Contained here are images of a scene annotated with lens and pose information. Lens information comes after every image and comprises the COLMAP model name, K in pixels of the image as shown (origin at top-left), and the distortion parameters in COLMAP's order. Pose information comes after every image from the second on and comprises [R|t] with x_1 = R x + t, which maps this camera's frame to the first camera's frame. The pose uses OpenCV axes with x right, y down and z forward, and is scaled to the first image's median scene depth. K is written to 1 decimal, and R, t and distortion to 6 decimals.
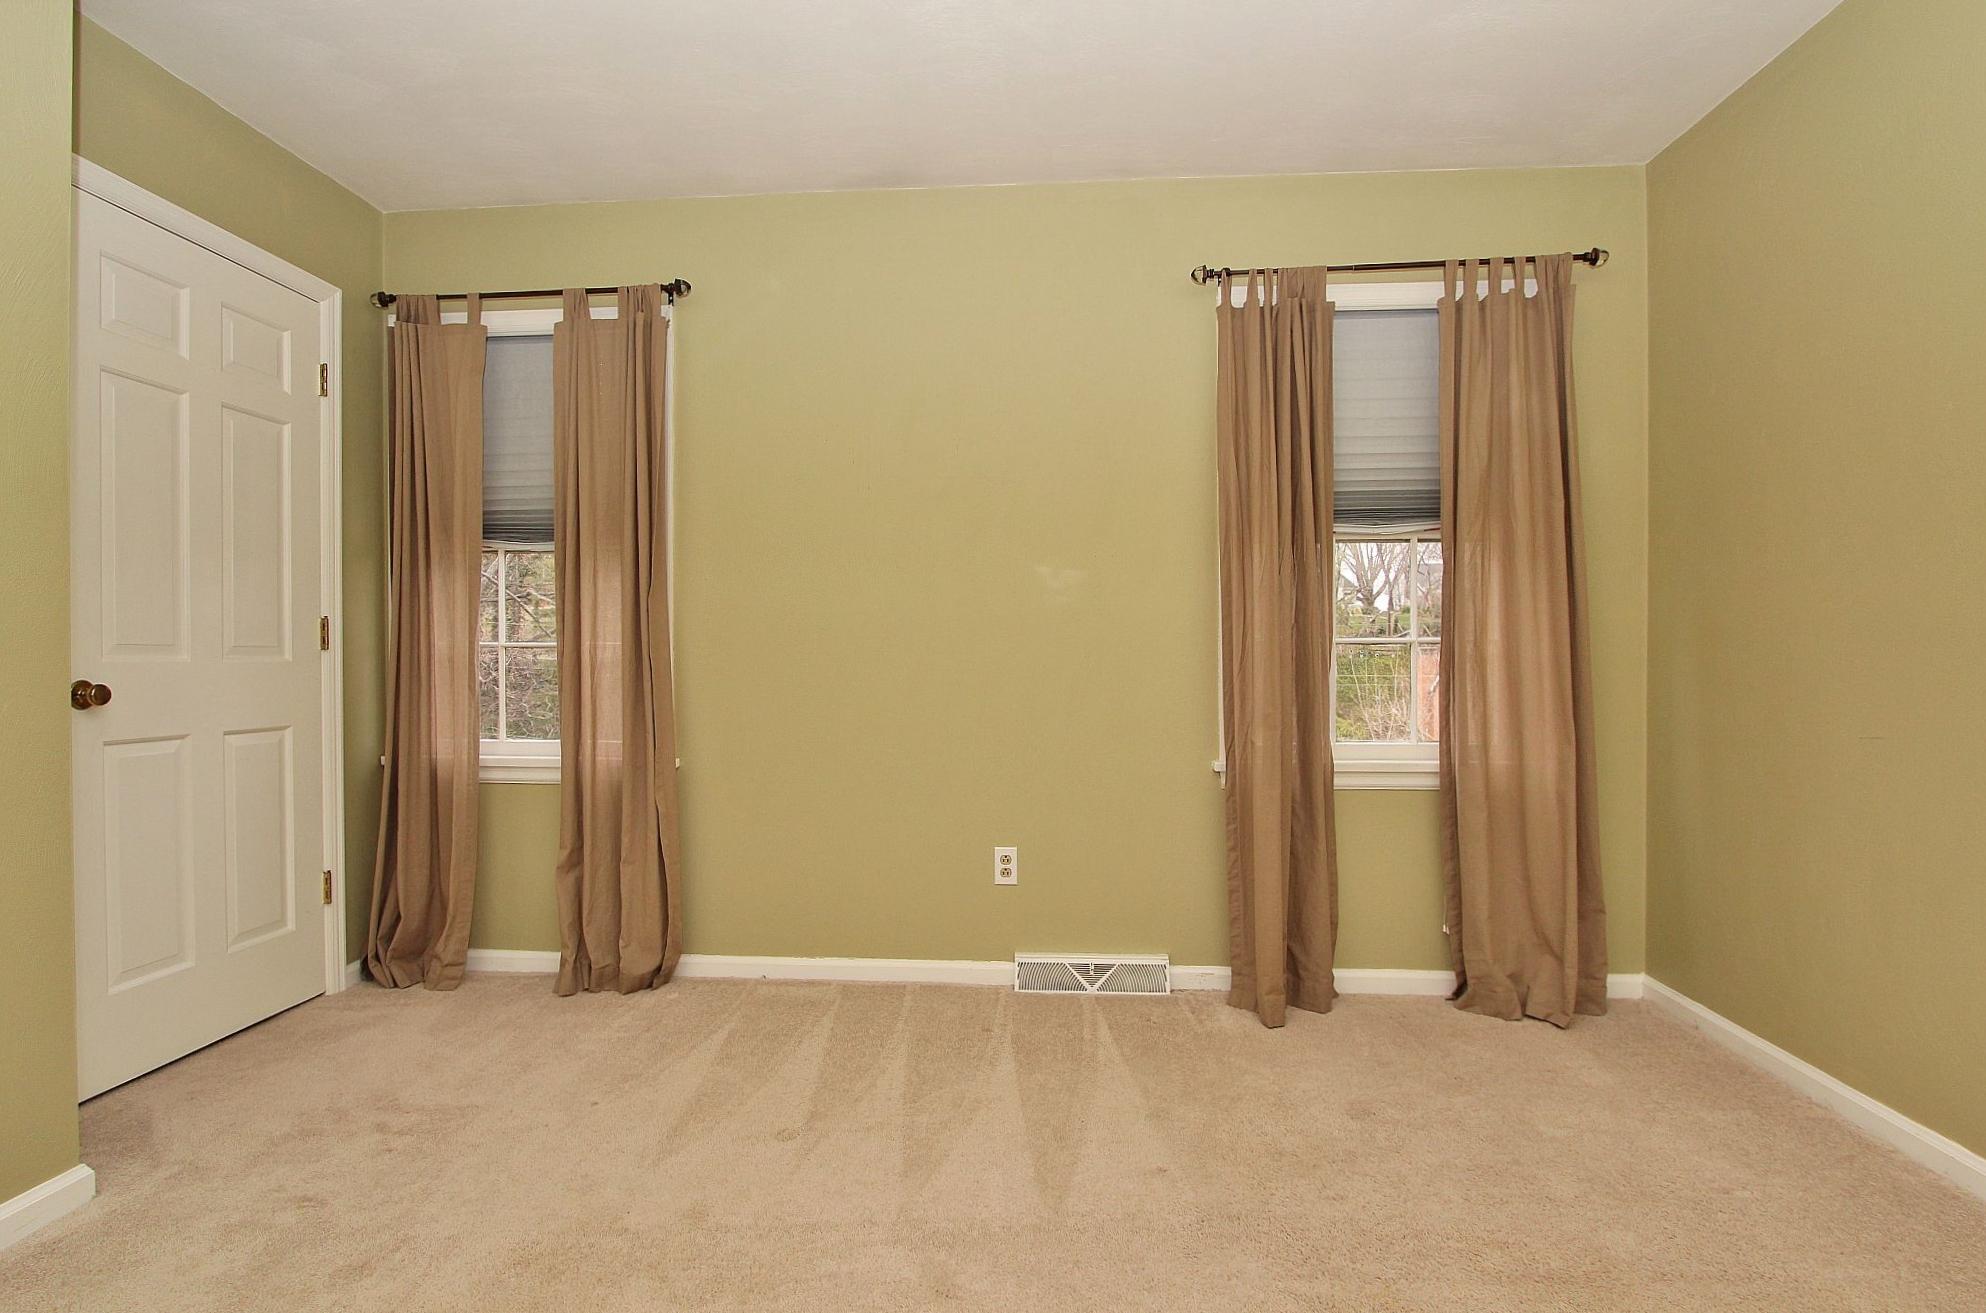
lens RADIAL K [[959.0, 0, 987.1], [0, 959.0, 665.5], [0, 0, 1]] dist [-0.022932, 0.000126]
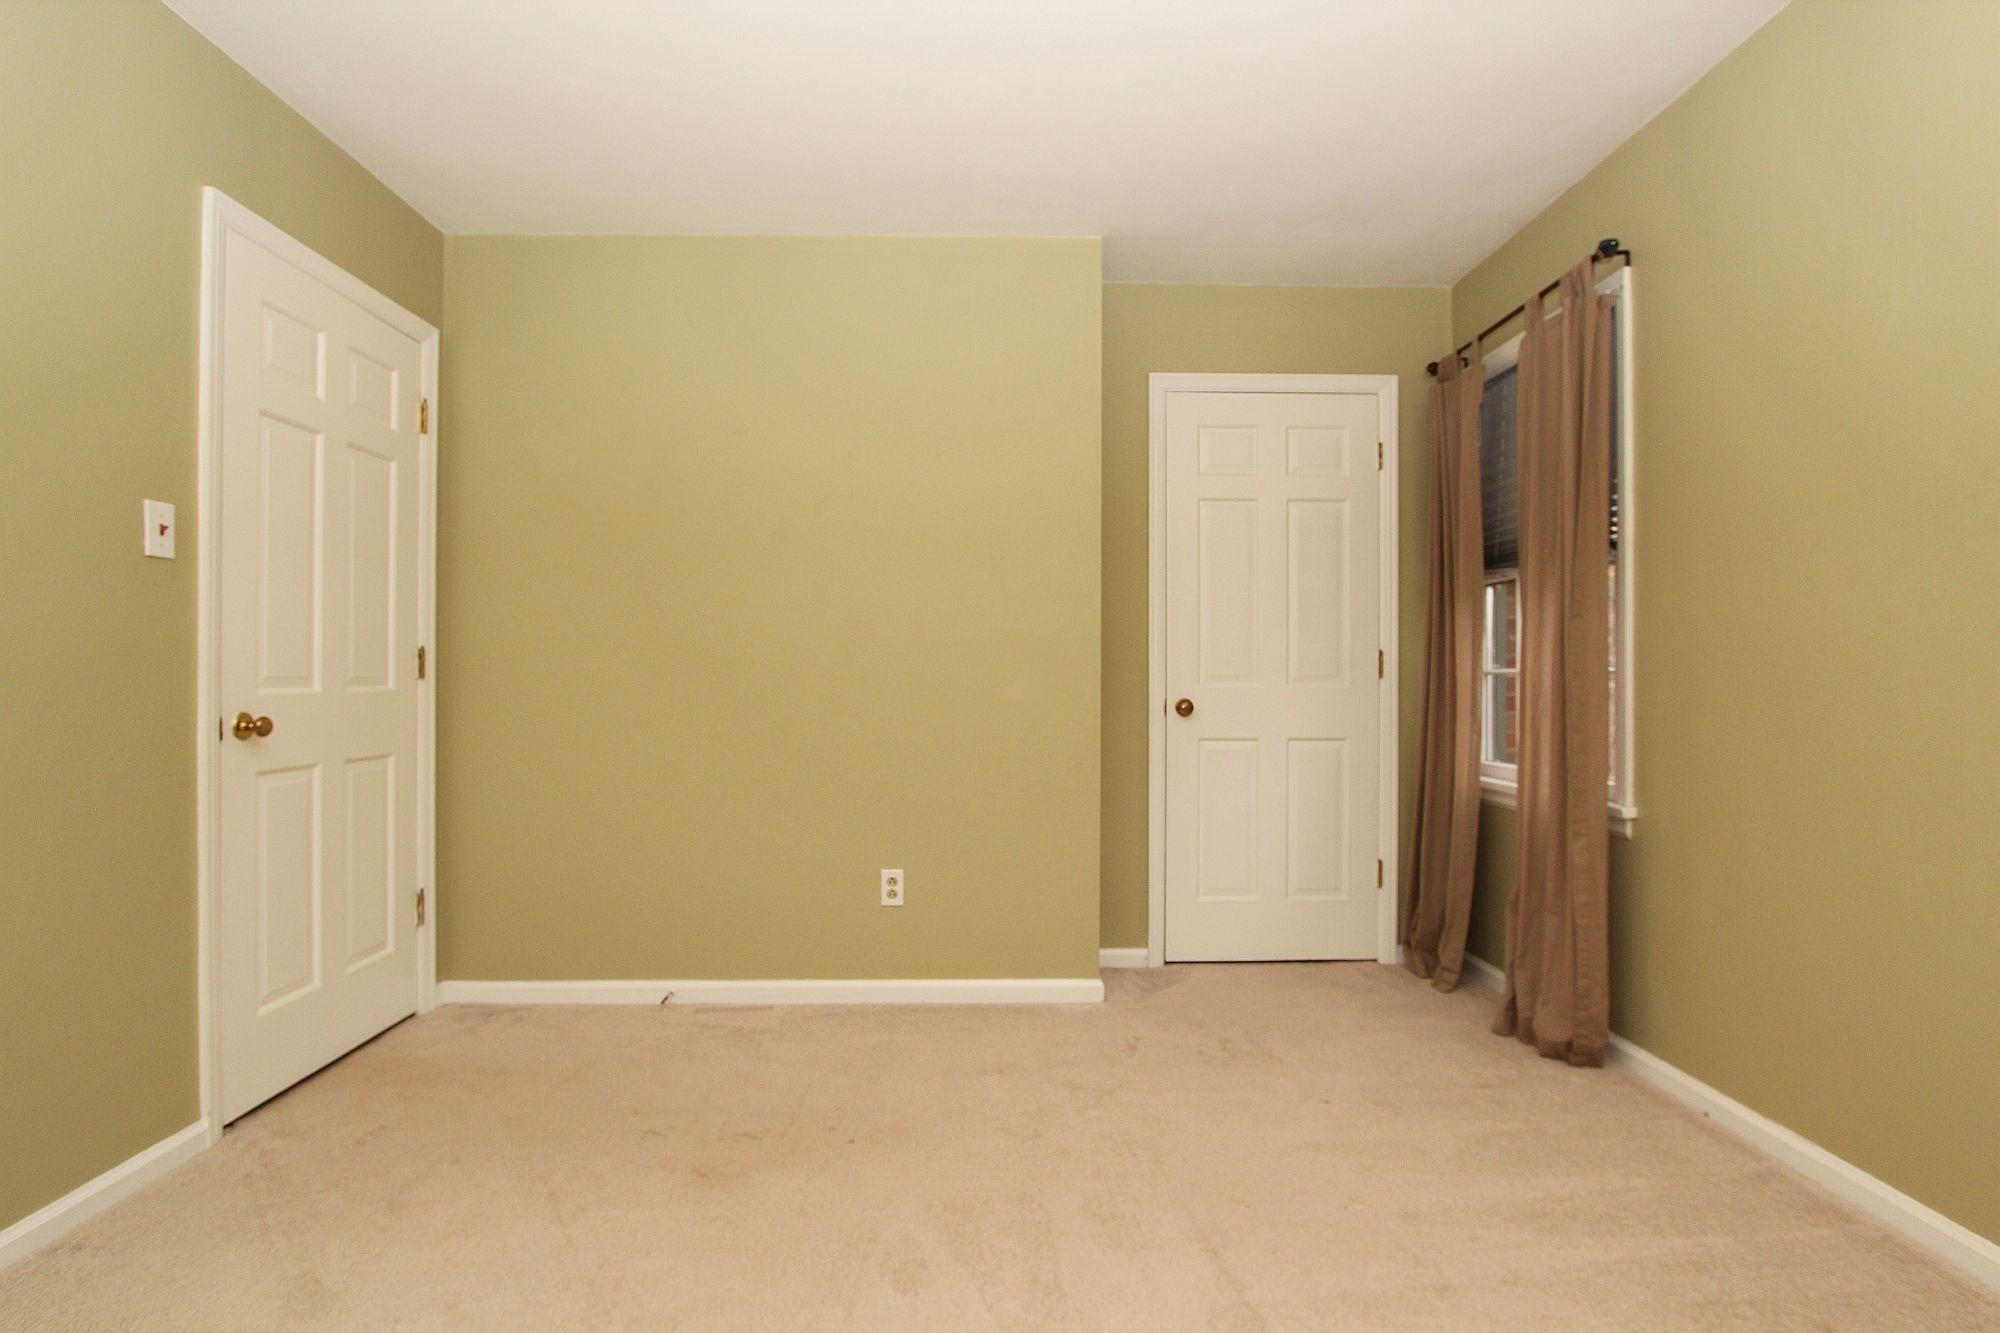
lens RADIAL K [[955.1, 0, 997.8], [0, 955.1, 678.8], [0, 0, 1]] dist [-0.036833, 0.008040]
pose [[0.096153, 0.003174, -0.995361, 0.463762], [-0.008176, 0.999964, 0.002399, -0.013921], [0.995333, 0.007908, 0.096176, 0.393244]]
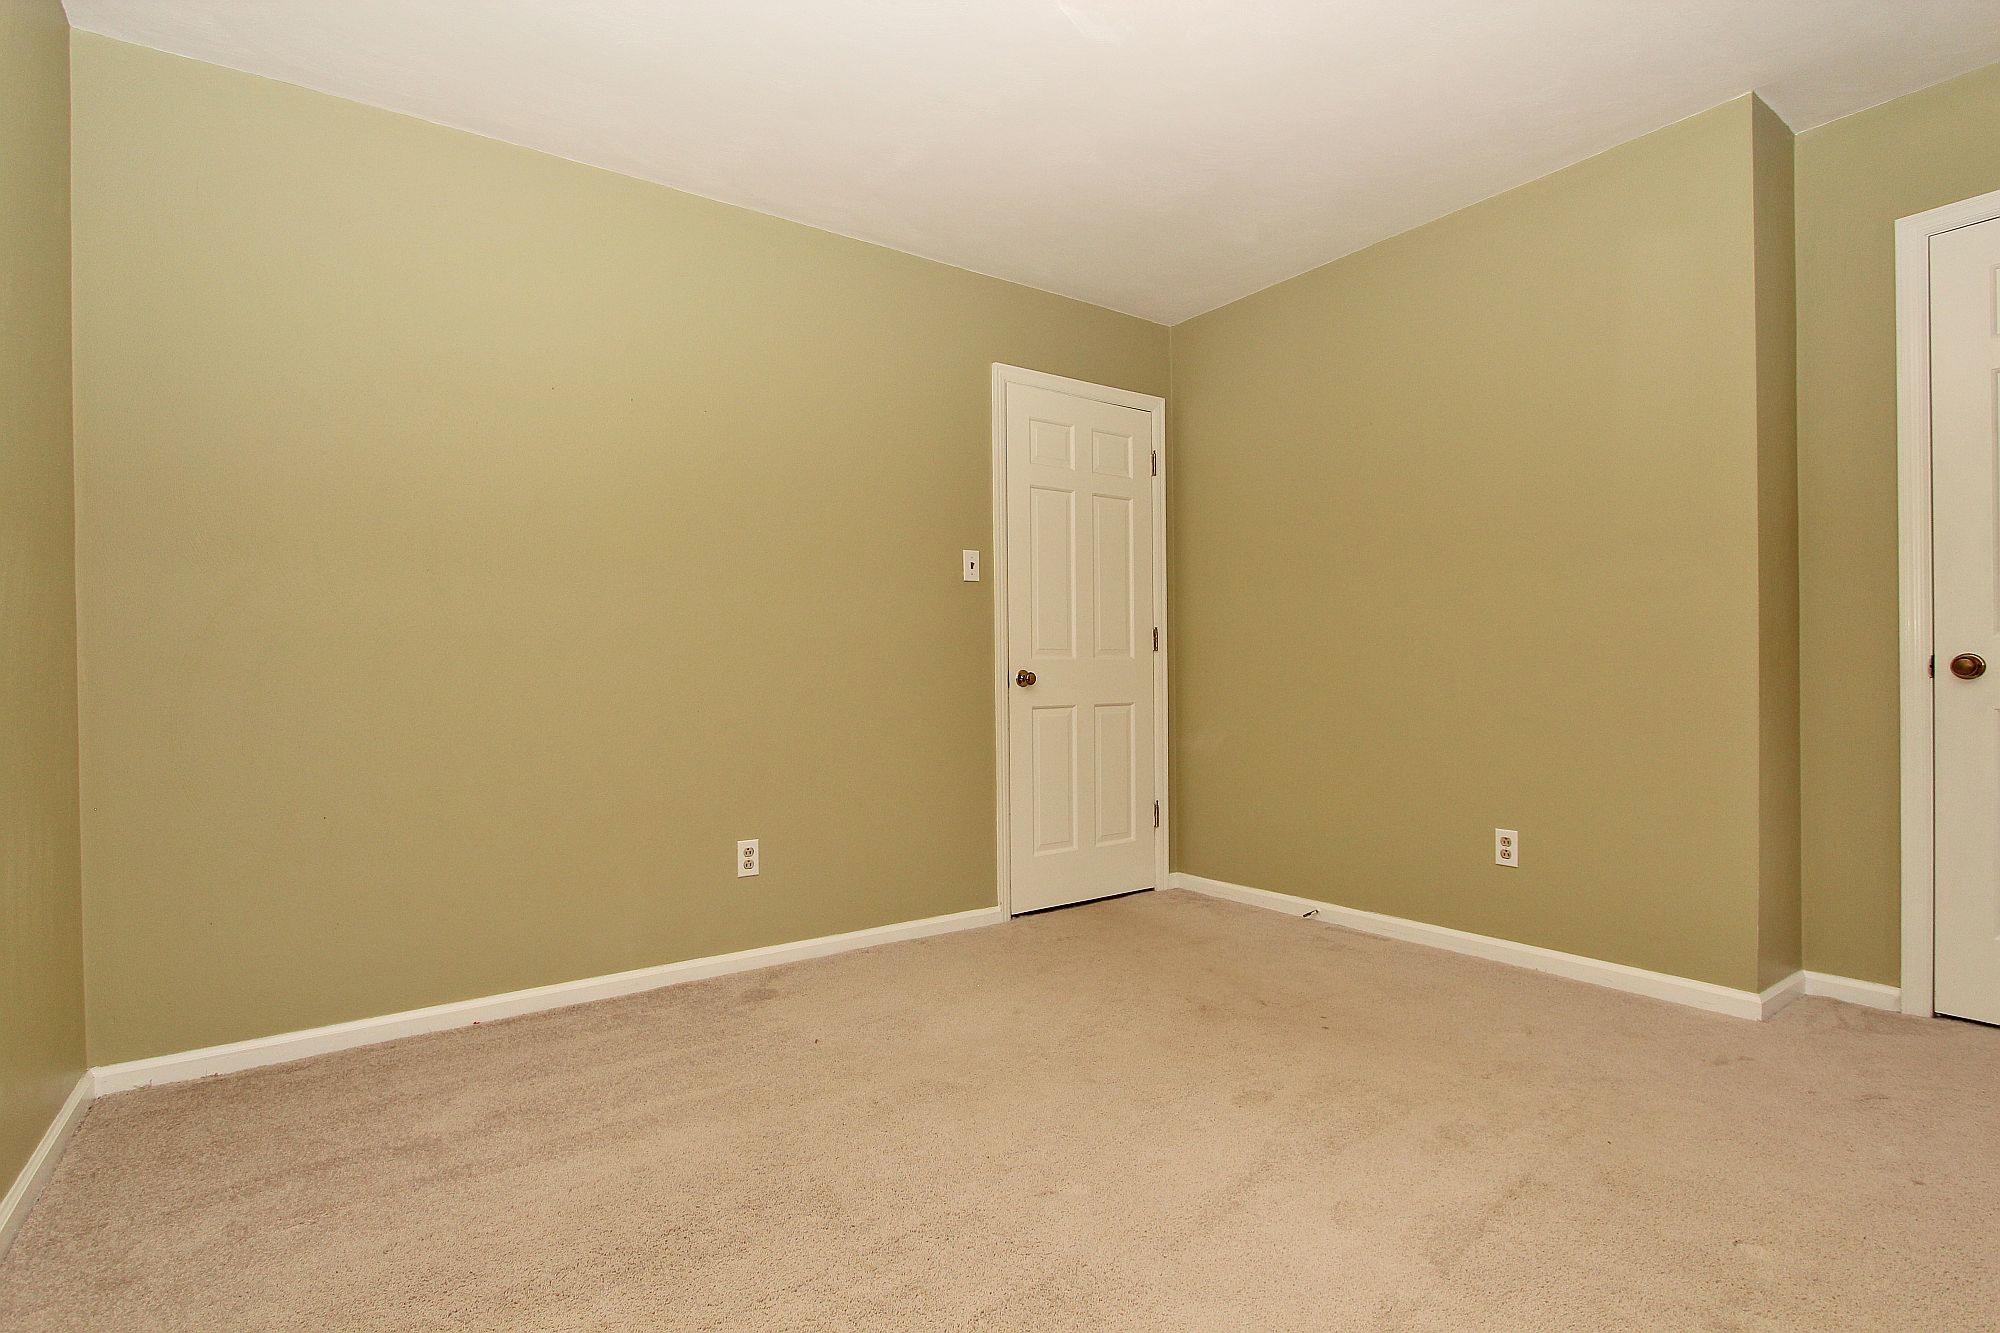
lens RADIAL K [[955.1, 0, 997.8], [0, 955.1, 678.8], [0, 0, 1]] dist [-0.036833, 0.008040]
pose [[-0.763983, 0.014565, -0.645072, 0.503531], [0.009367, 0.999890, 0.011483, 0.017049], [0.645169, 0.002731, -0.764035, 0.820602]]
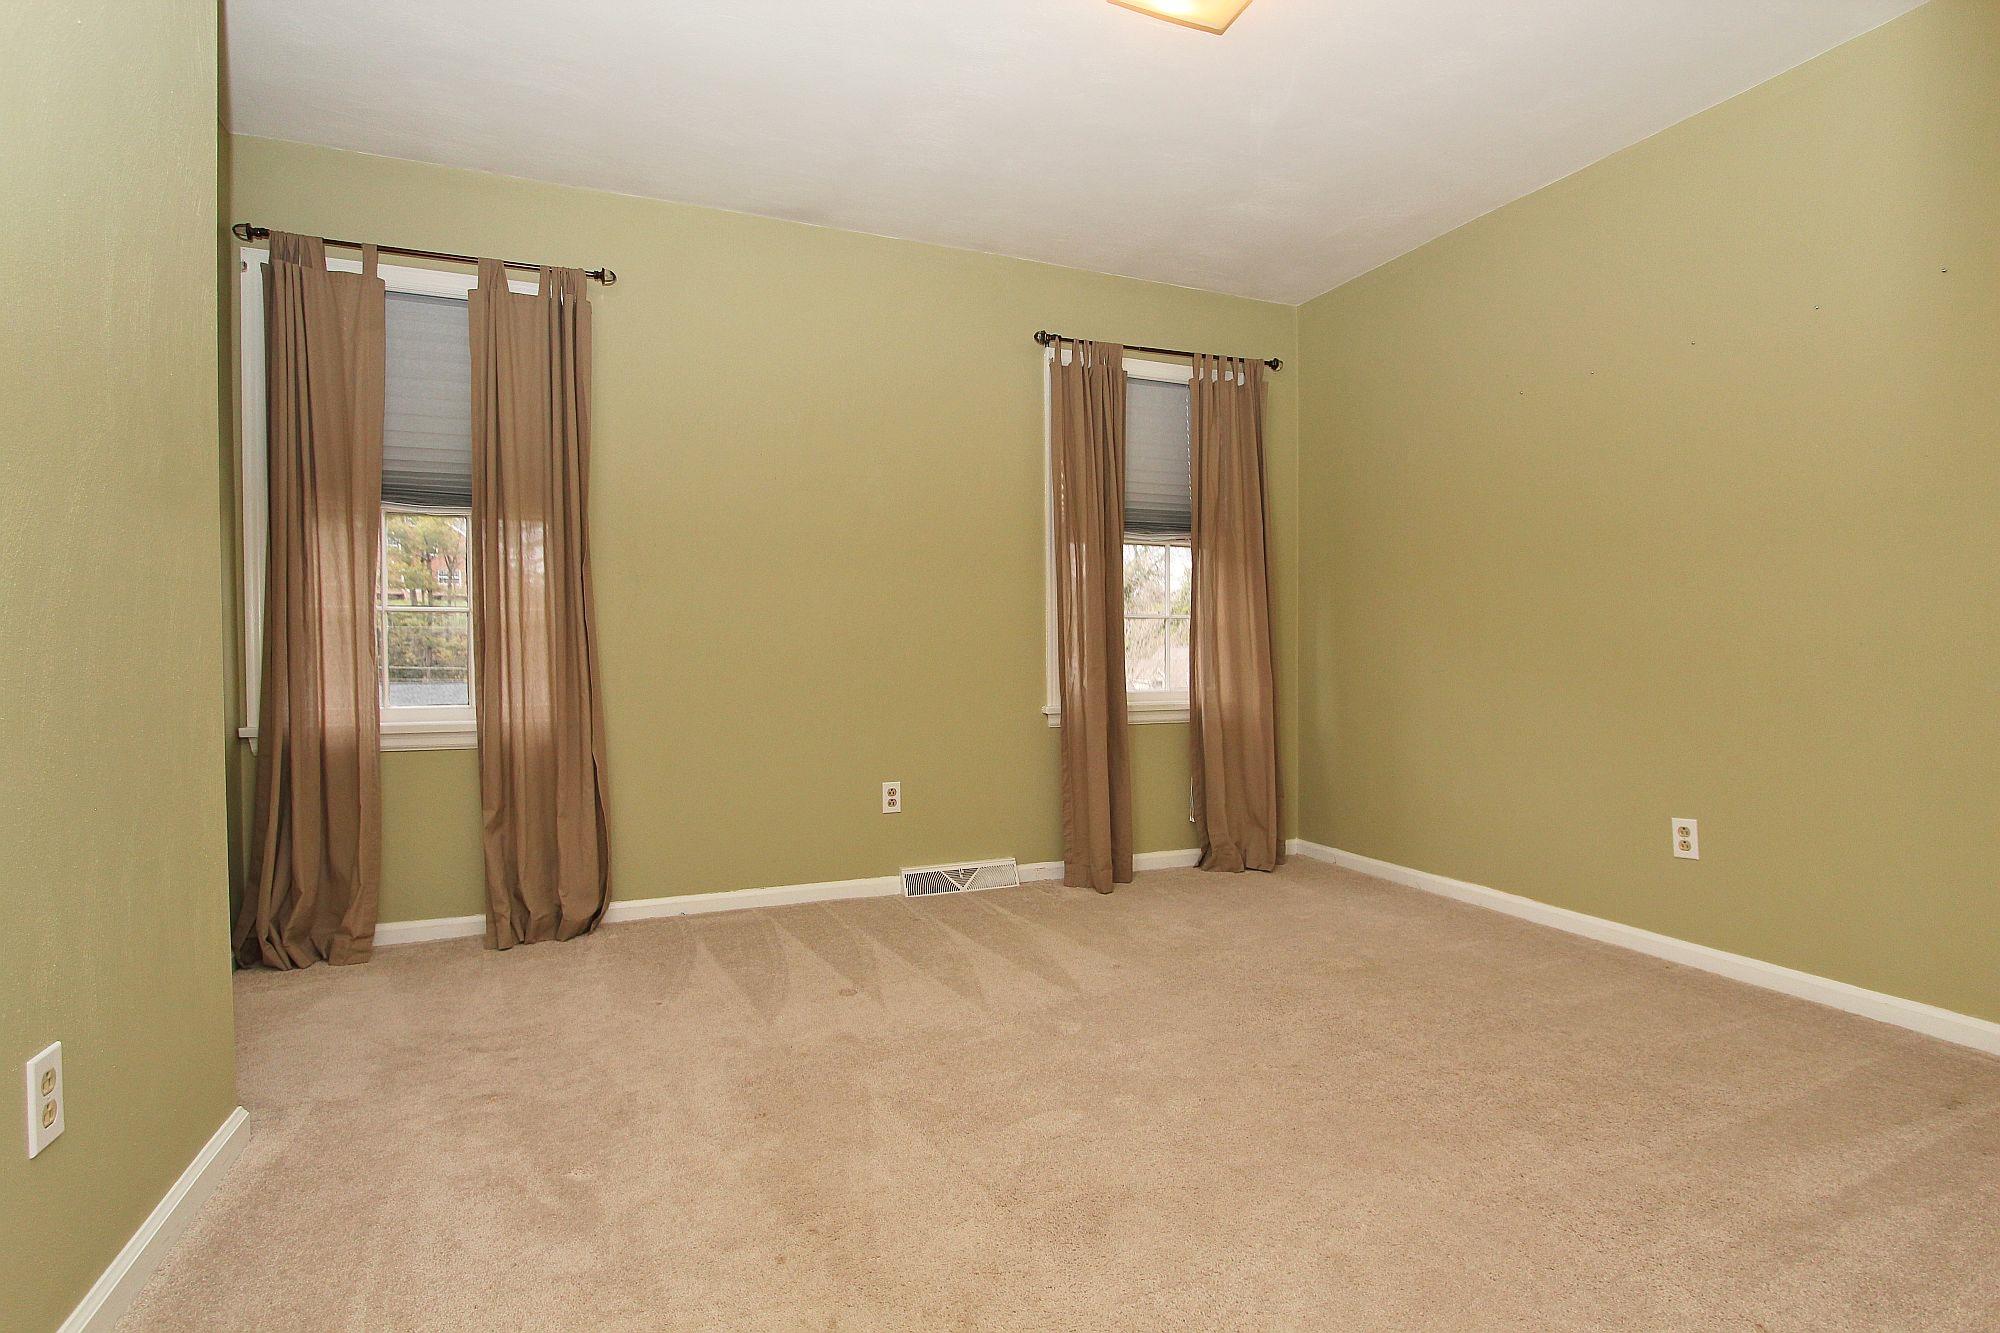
lens RADIAL K [[955.1, 0, 997.8], [0, 955.1, 678.8], [0, 0, 1]] dist [-0.036833, 0.008040]
pose [[0.892858, -0.012010, 0.450178, -0.421694], [0.006223, 0.999878, 0.014333, 0.042792], [-0.450295, -0.009996, 0.892824, -0.148477]]
